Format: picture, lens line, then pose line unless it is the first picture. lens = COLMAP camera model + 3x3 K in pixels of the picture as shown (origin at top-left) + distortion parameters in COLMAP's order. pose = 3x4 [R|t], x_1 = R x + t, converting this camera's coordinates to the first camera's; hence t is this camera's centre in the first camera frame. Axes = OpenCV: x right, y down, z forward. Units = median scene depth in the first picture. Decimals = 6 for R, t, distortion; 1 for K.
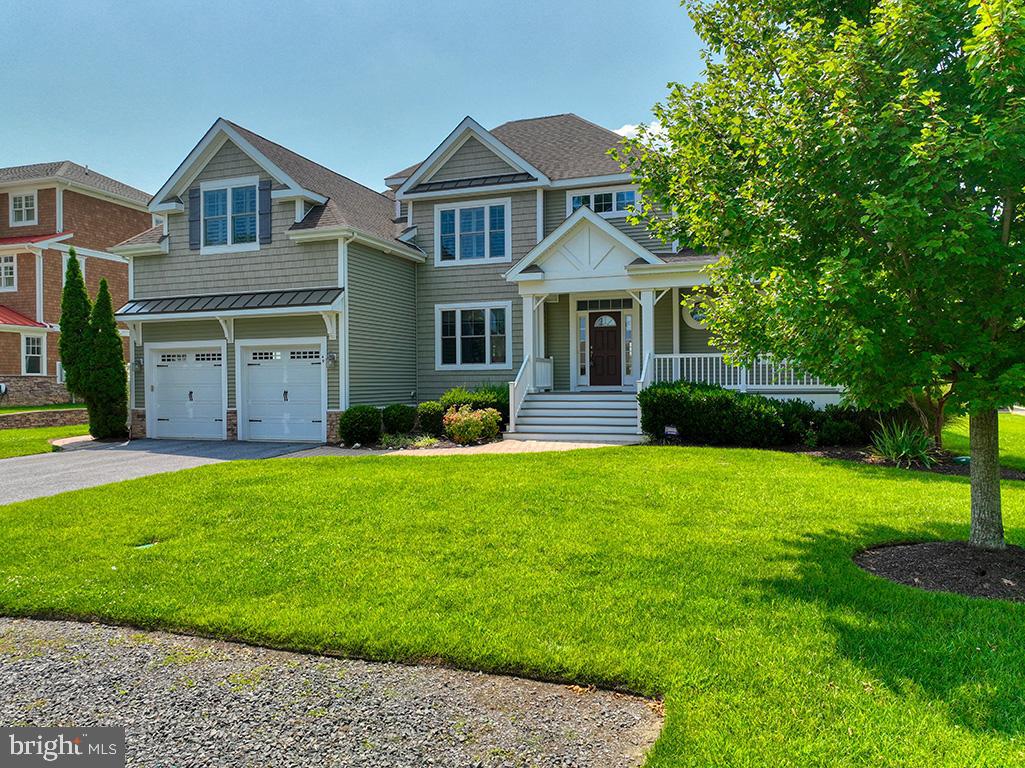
lens RADIAL K [[726.1, 0, 510.4], [0, 726.1, 385.5], [0, 0, 1]] dist [-0.005182, 0.020616]
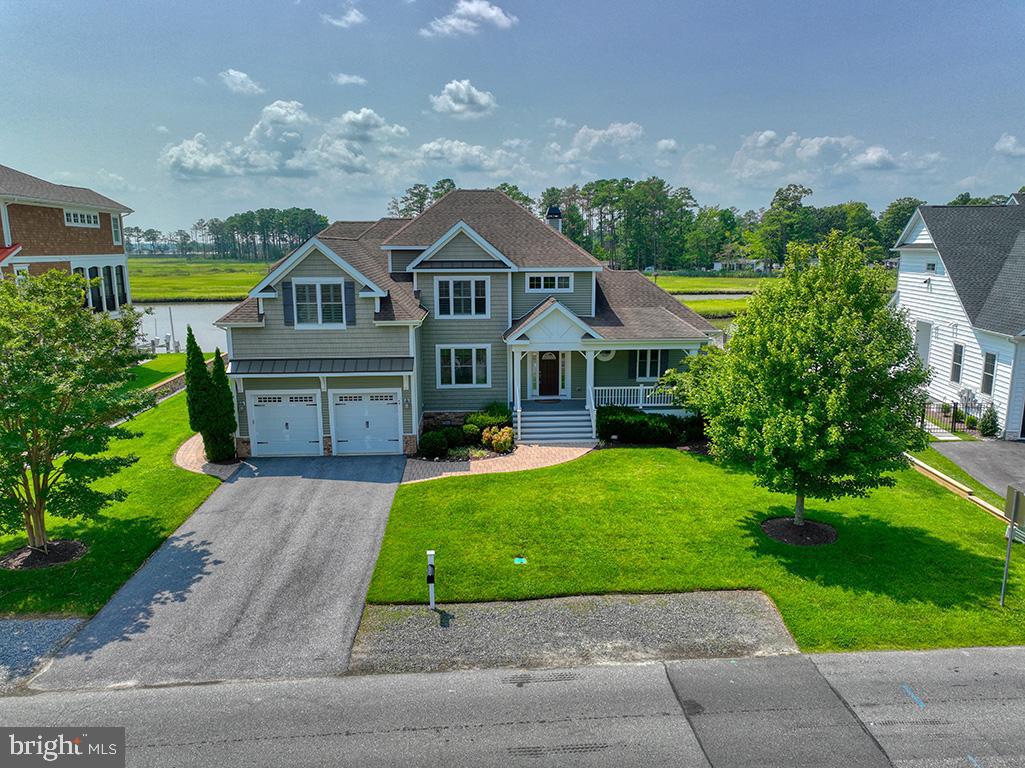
lens RADIAL K [[726.1, 0, 513.1], [0, 726.1, 388.2], [0, 0, 1]] dist [-0.005182, 0.020616]
pose [[0.923475, -0.072037, 0.376836, -0.574171], [0.000100, 0.982260, 0.187527, -0.331884], [-0.383659, -0.173138, 0.907099, -0.454971]]
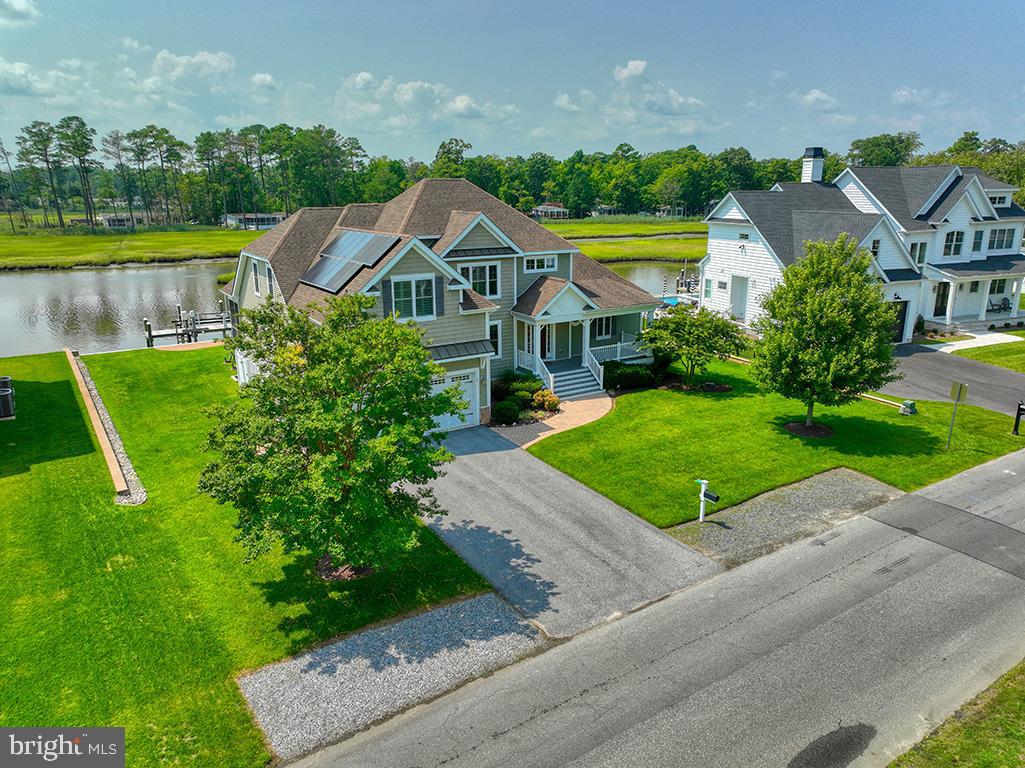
lens RADIAL K [[726.1, 0, 516.7], [0, 726.1, 386.7], [0, 0, 1]] dist [-0.005182, 0.020616]
pose [[0.612739, -0.206311, 0.762881, -1.437285], [0.002283, 0.965781, 0.259349, -0.443172], [-0.790282, -0.157172, 0.592243, -0.105767]]
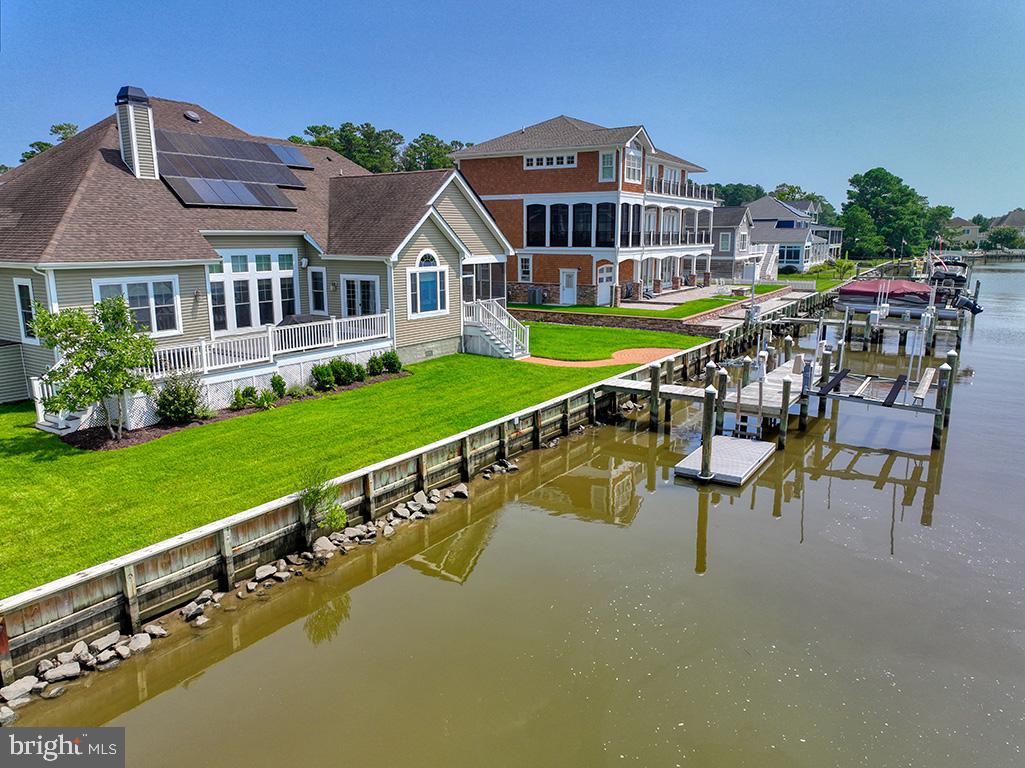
lens RADIAL K [[726.1, 0, 517.1], [0, 726.1, 380.0], [0, 0, 1]] dist [-0.005182, 0.020616]
pose [[-0.226938, 0.197470, -0.953680, 1.499031], [0.000661, 0.979260, 0.202609, -0.200995], [0.973909, 0.045349, -0.222361, 2.402110]]
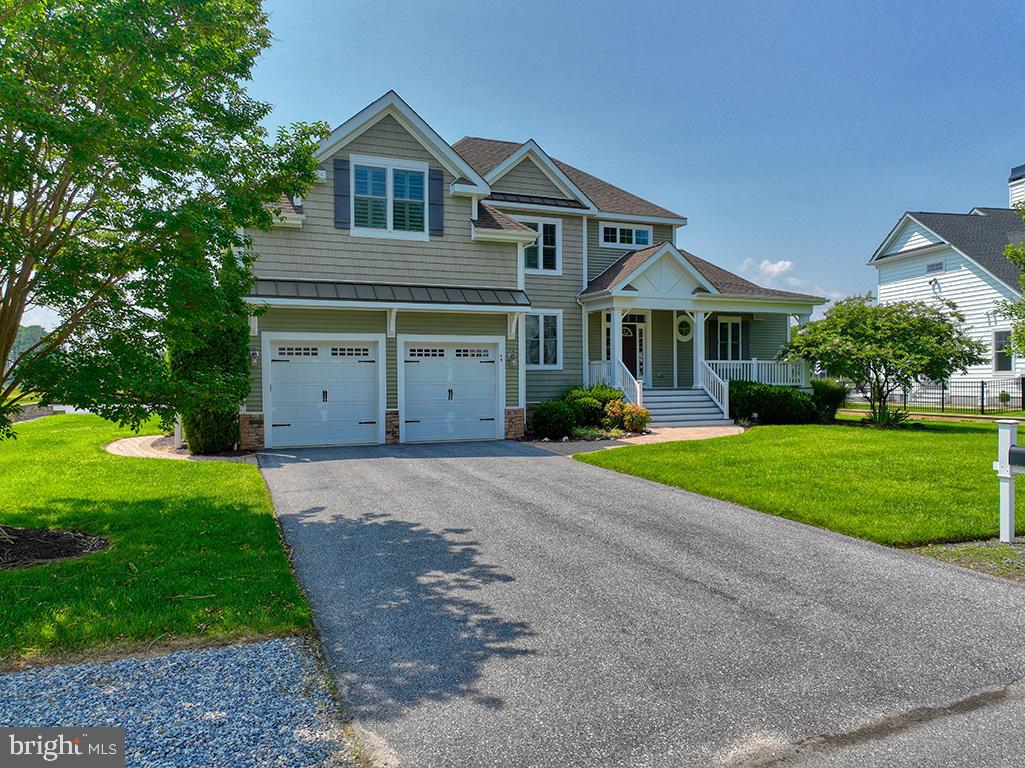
lens RADIAL K [[726.1, 0, 513.1], [0, 726.1, 387.7], [0, 0, 1]] dist [-0.005182, 0.020616]
pose [[0.747558, -0.004952, 0.664179, -0.865421], [0.004041, 0.999988, 0.002908, 0.002550], [-0.664185, 0.000510, 0.747568, 0.209901]]
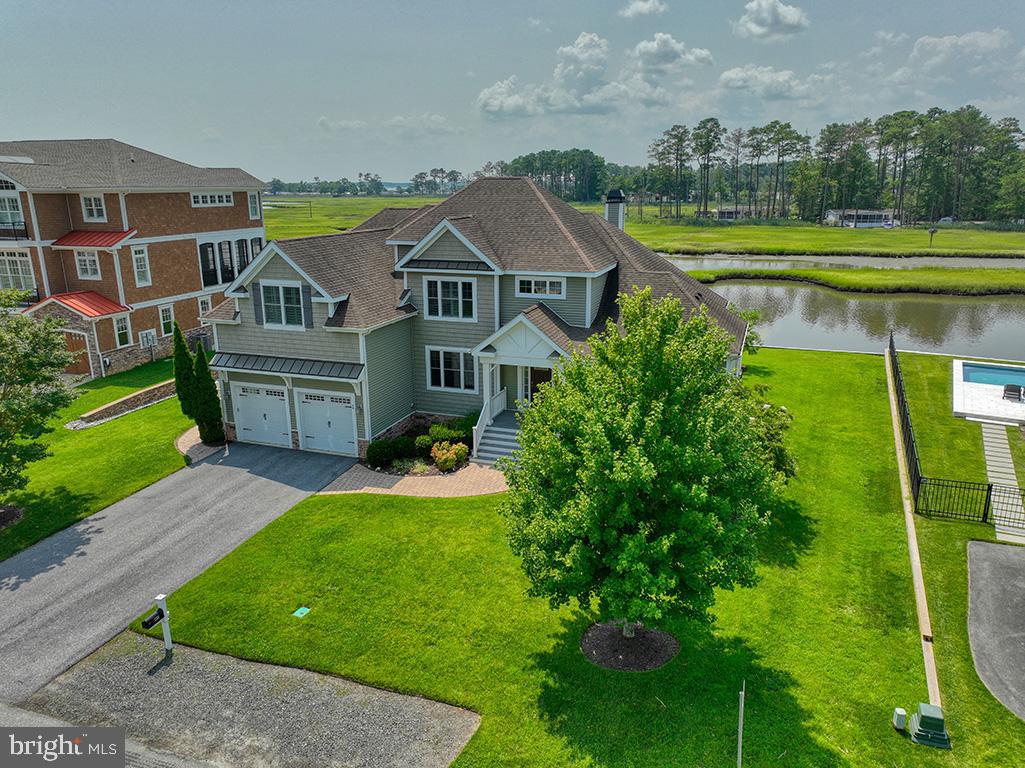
lens RADIAL K [[726.1, 0, 510.7], [0, 726.1, 386.4], [0, 0, 1]] dist [-0.005182, 0.020616]
pose [[0.999983, 0.000923, -0.005730, 0.080295], [0.000636, 0.963926, 0.266168, -0.457423], [0.005769, -0.266167, 0.963910, -0.443149]]
